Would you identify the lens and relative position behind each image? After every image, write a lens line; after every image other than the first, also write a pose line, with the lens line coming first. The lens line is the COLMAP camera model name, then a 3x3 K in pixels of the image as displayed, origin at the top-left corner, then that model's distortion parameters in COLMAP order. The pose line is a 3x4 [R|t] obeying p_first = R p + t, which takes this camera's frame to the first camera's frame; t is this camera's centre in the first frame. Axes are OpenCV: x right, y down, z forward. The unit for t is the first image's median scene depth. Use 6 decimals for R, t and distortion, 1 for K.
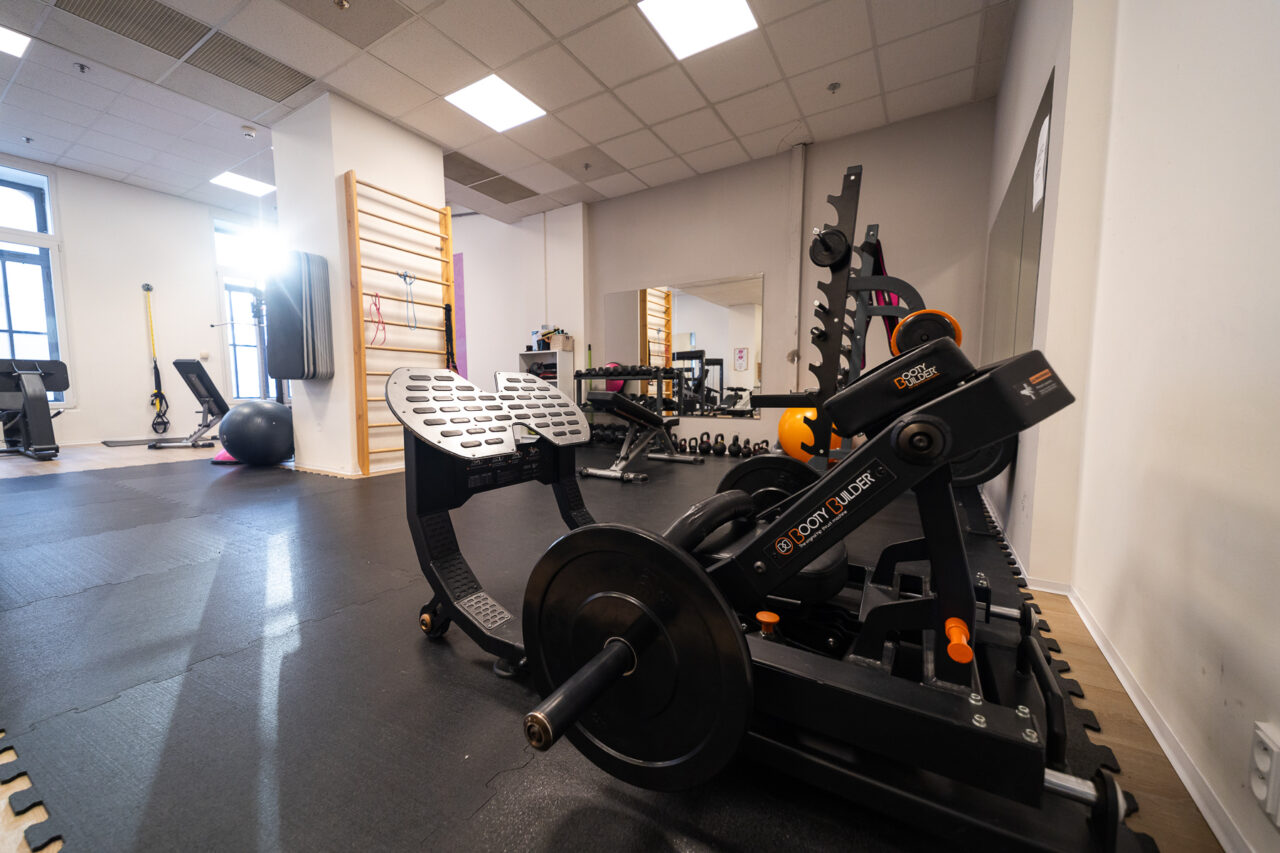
lens RADIAL K [[486.2, 0, 632.3], [0, 486.2, 436.4], [0, 0, 1]] dist [0.012925, -0.000143]
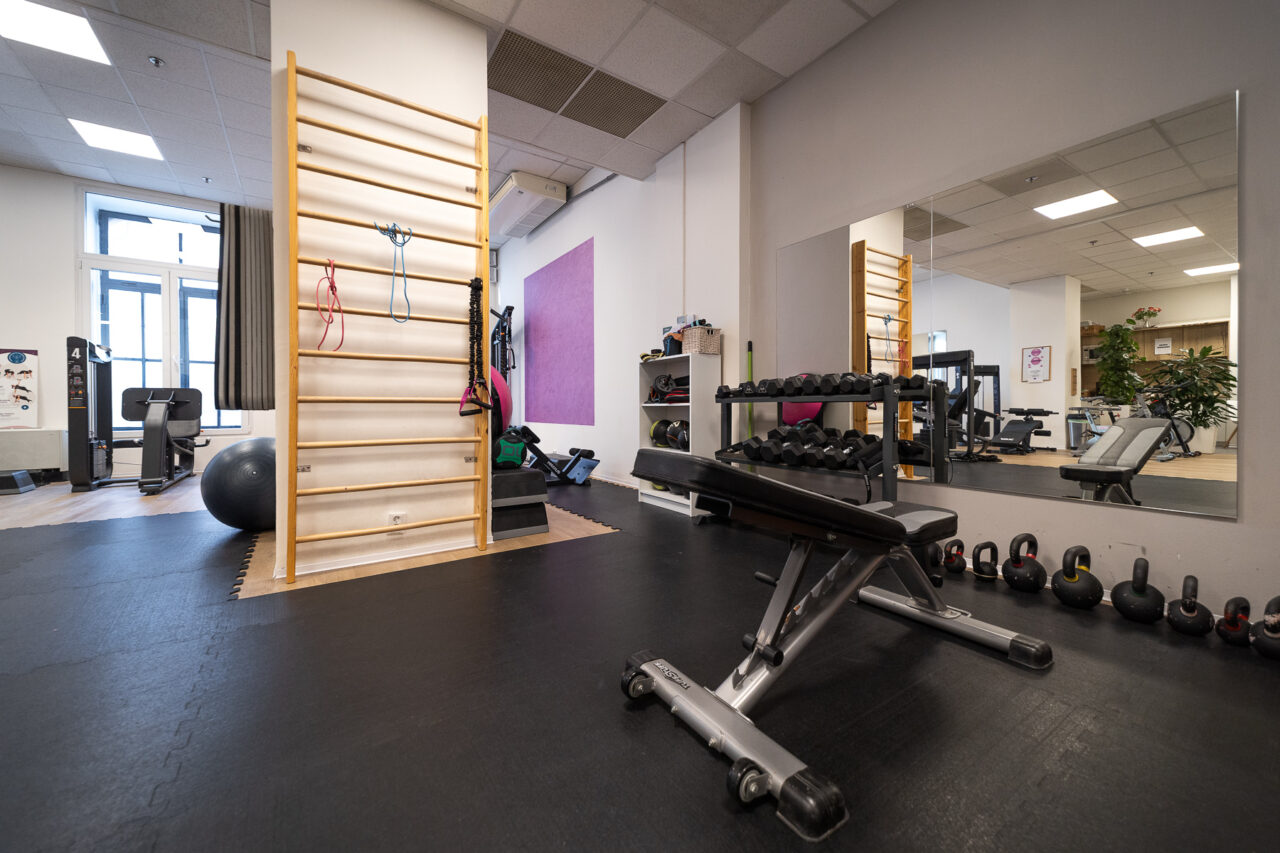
lens RADIAL K [[486.2, 0, 623.3], [0, 486.2, 415.7], [0, 0, 1]] dist [0.012925, -0.000143]
pose [[0.904649, 0.004152, -0.426138, 0.022603], [-0.038217, 0.996714, -0.071419, -0.056615], [0.424441, 0.080895, 0.901835, 0.437079]]
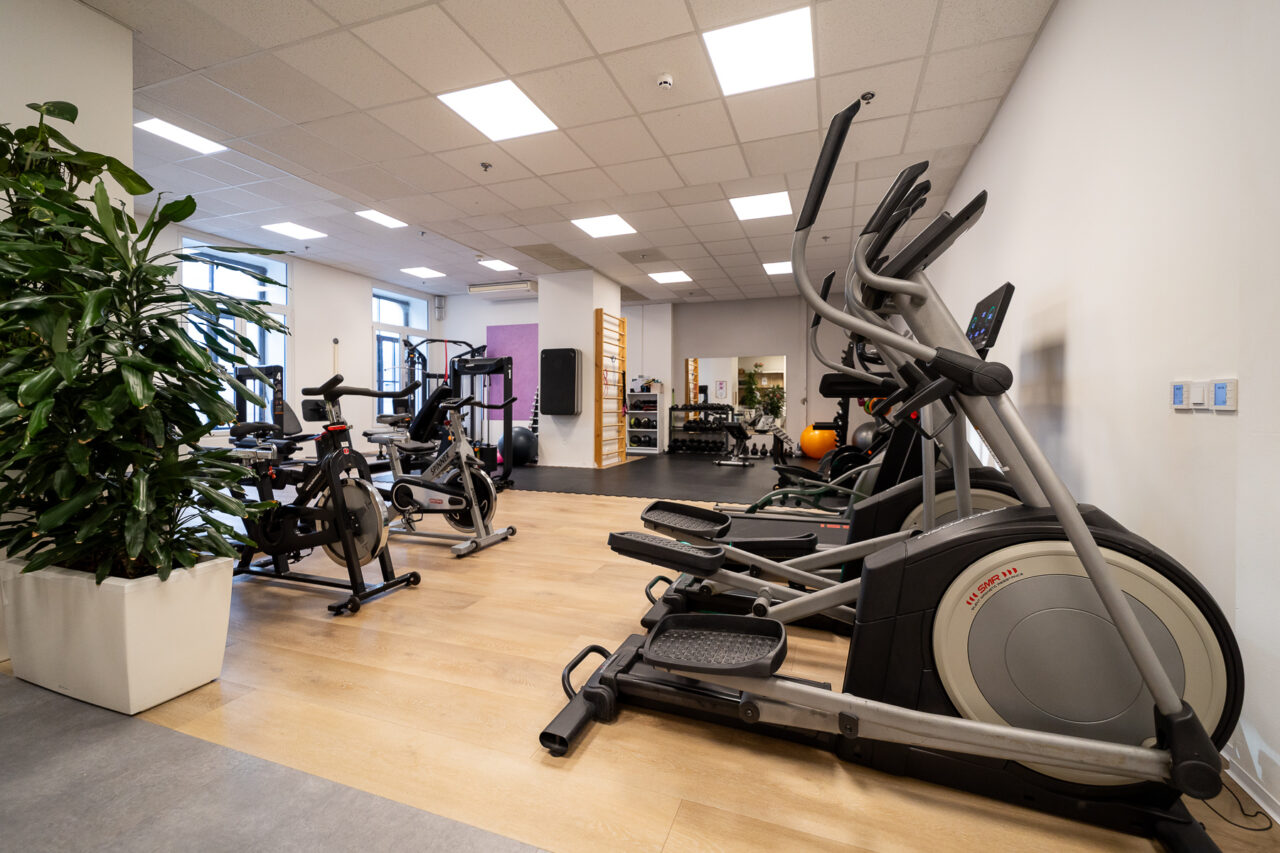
lens RADIAL K [[520.3, 0, 647.9], [0, 520.3, 416.4], [0, 0, 1]] dist [-0.001249, -0.000031]
pose [[0.981793, -0.008987, 0.189744, -0.503874], [0.023576, 0.996922, -0.074772, 0.027075], [-0.188488, 0.077884, 0.978982, -0.650122]]
